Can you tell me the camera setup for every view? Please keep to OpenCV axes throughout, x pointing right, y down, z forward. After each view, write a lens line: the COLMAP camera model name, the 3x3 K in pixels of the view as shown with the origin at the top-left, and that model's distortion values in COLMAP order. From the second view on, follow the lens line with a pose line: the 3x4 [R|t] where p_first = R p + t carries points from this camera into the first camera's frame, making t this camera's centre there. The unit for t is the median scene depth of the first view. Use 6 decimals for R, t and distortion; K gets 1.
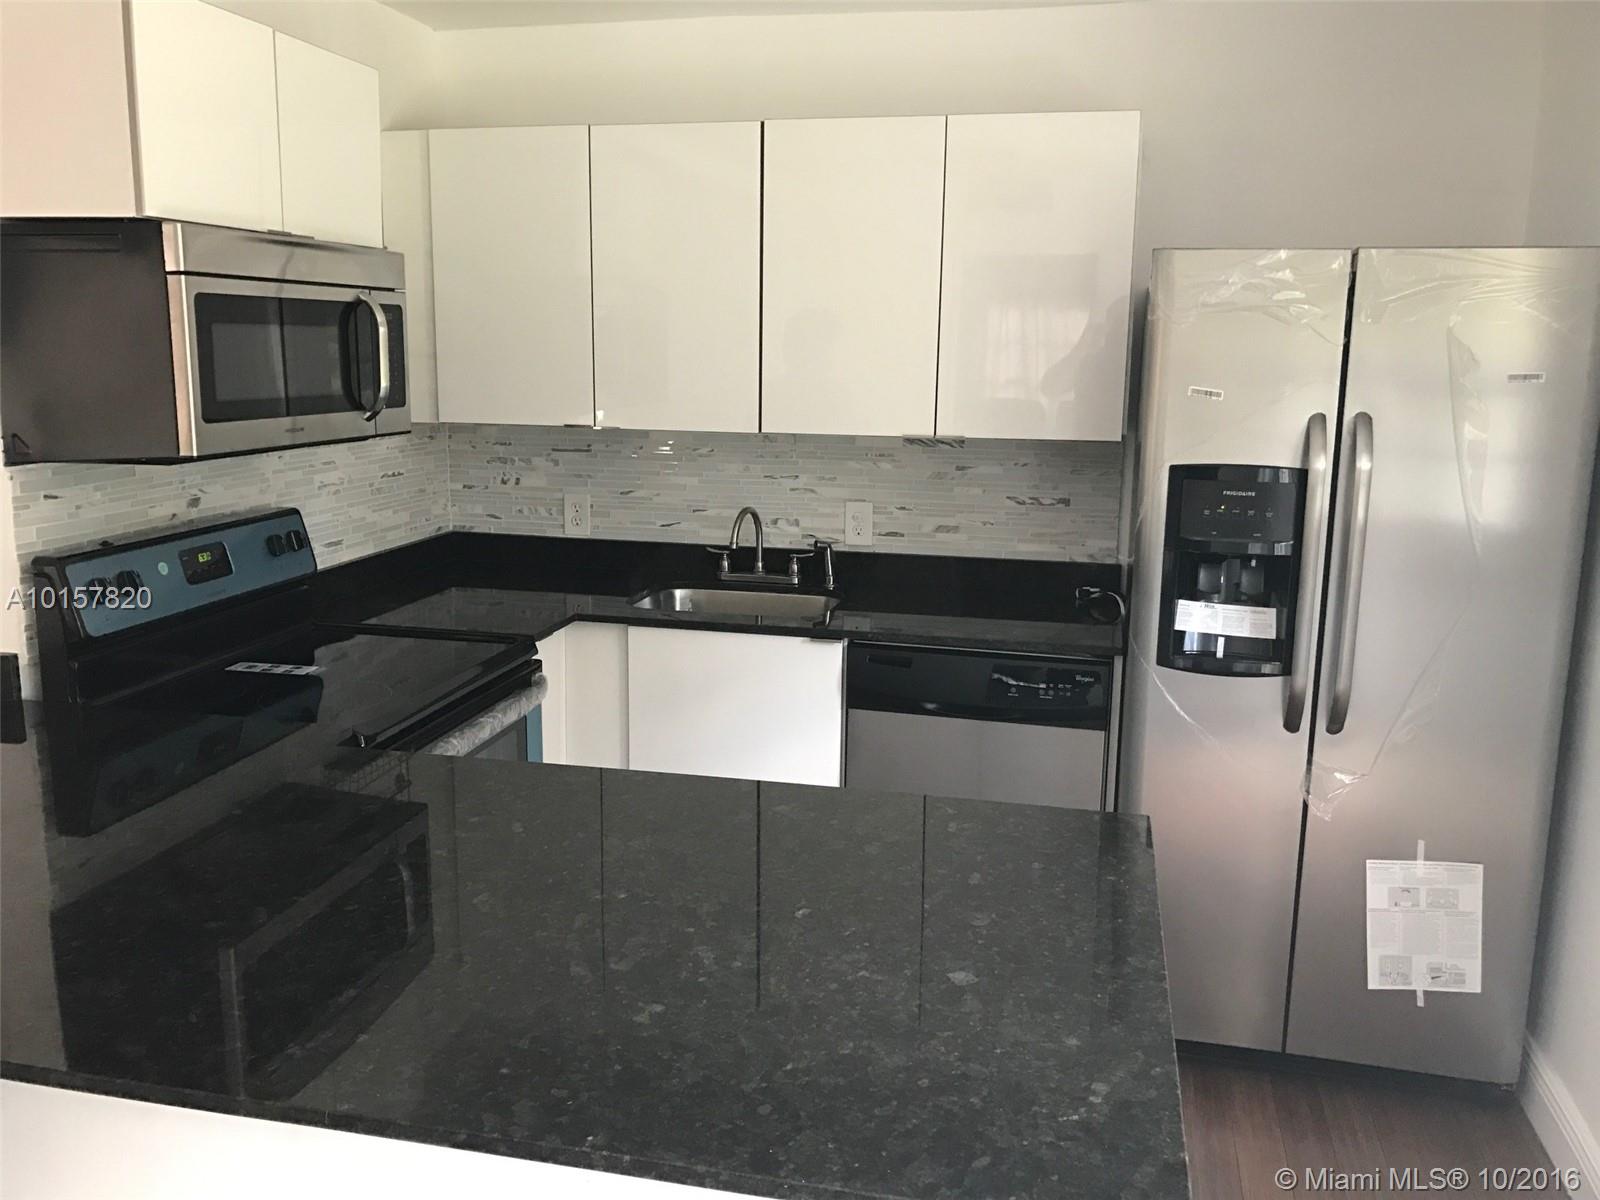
lens RADIAL K [[1321.1, 0, 795.8], [0, 1321.1, 590.3], [0, 0, 1]] dist [0.005607, 0.015021]
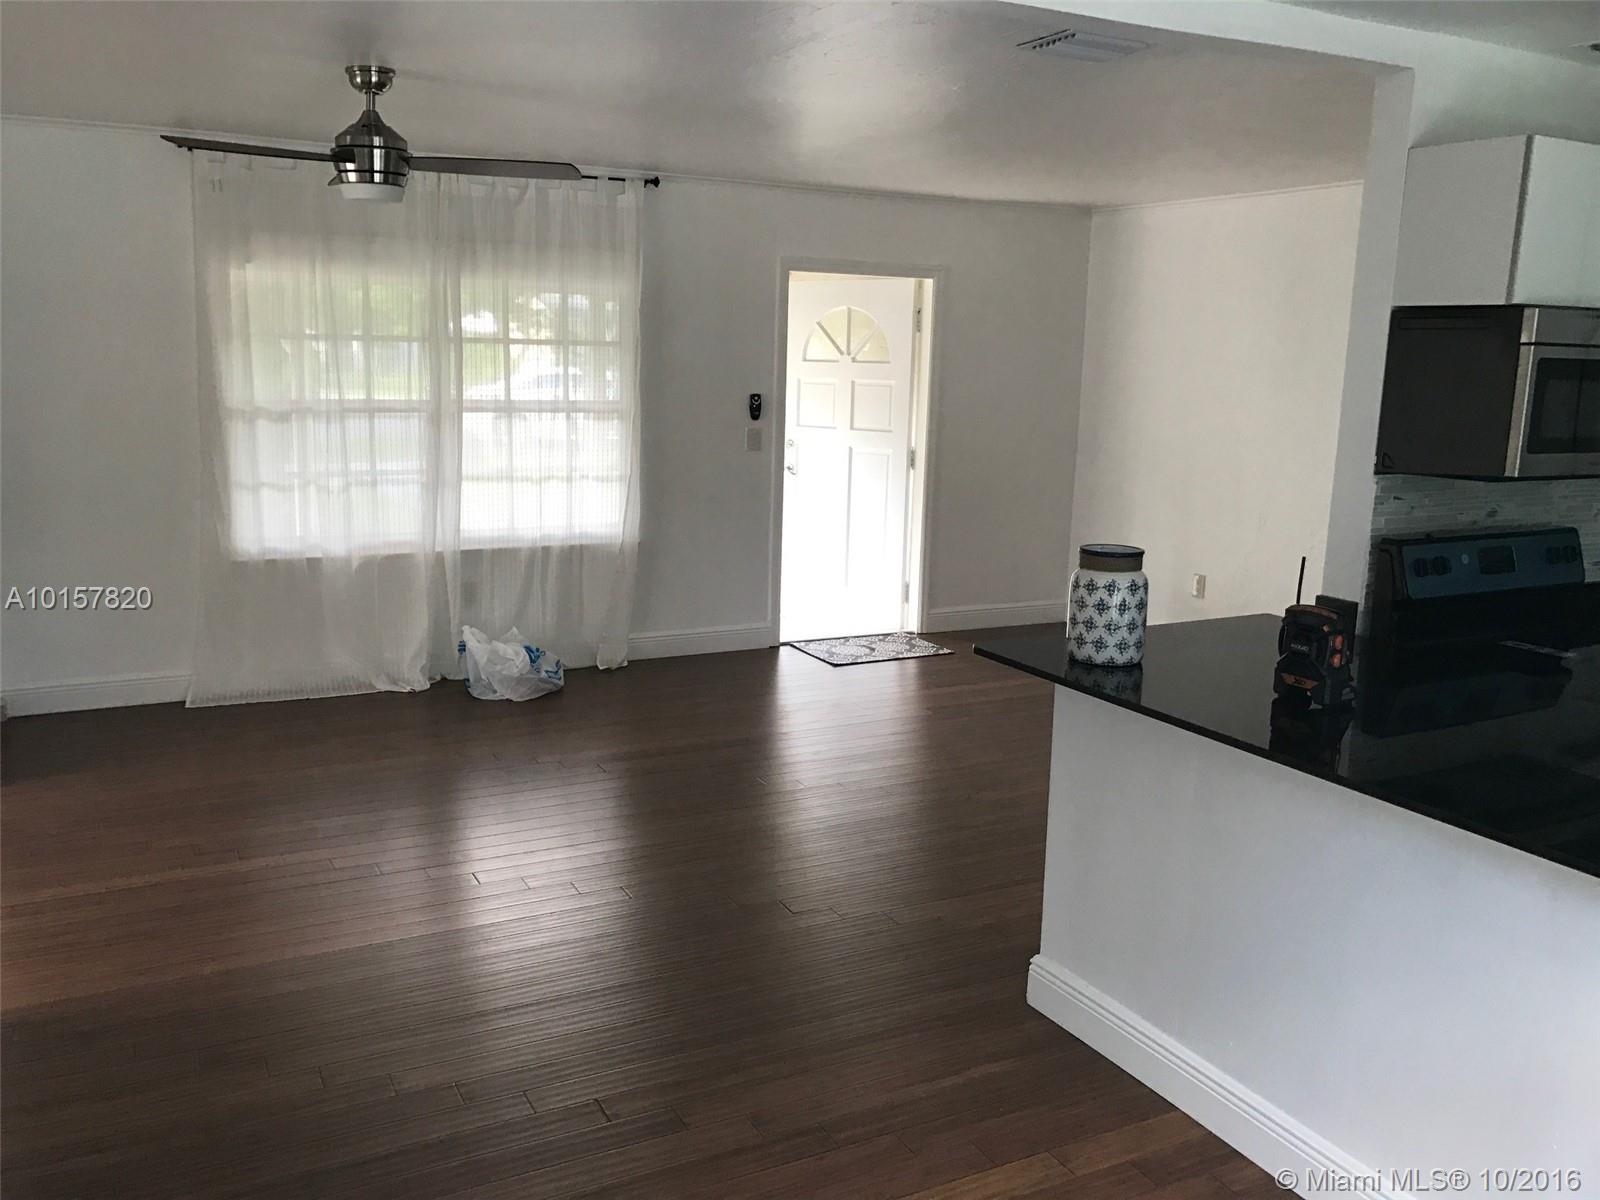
lens RADIAL K [[1321.1, 0, 795.8], [0, 1321.1, 590.3], [0, 0, 1]] dist [0.005607, 0.015021]
pose [[0.644899, 0.143043, -0.750762, 0.101943], [-0.158068, 0.986053, 0.052094, 0.055441], [0.747743, 0.085076, 0.658515, -0.411789]]
